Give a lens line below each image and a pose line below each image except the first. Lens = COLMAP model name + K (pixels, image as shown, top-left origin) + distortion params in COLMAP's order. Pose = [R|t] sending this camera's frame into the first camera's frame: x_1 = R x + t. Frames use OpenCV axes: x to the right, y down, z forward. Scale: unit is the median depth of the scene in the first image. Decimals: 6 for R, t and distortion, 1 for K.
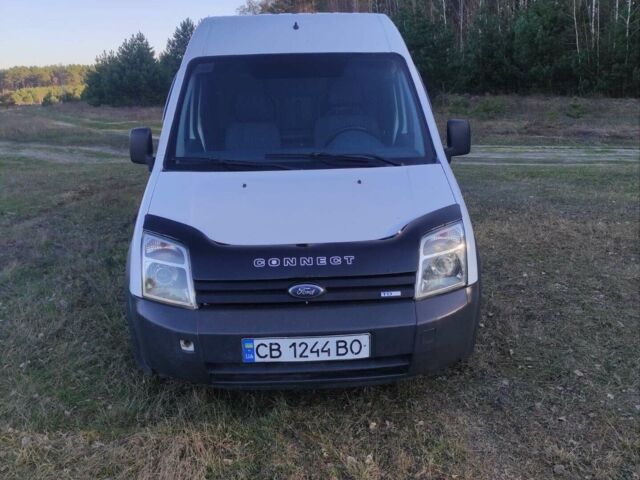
lens RADIAL K [[616.6, 0, 320.0], [0, 616.6, 240.0], [0, 0, 1]] dist [0.017806, 0.002448]
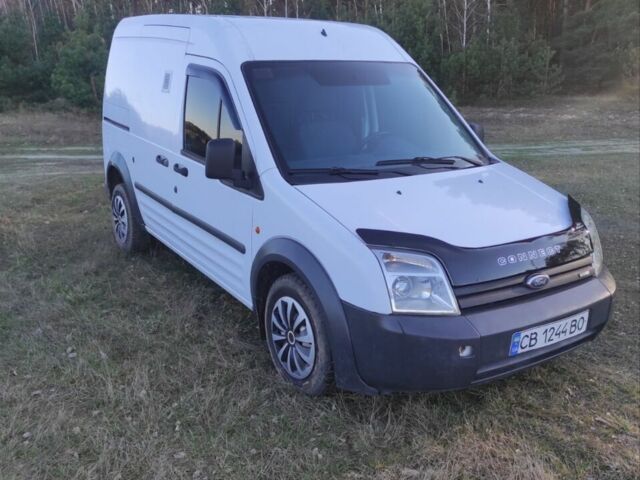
lens RADIAL K [[616.6, 0, 320.0], [0, 616.6, 240.0], [0, 0, 1]] dist [0.017806, 0.002448]
pose [[0.875893, -0.110514, 0.469678, -0.884150], [0.111884, 0.993404, 0.025096, -0.062645], [-0.469354, 0.030568, 0.882481, 0.212693]]
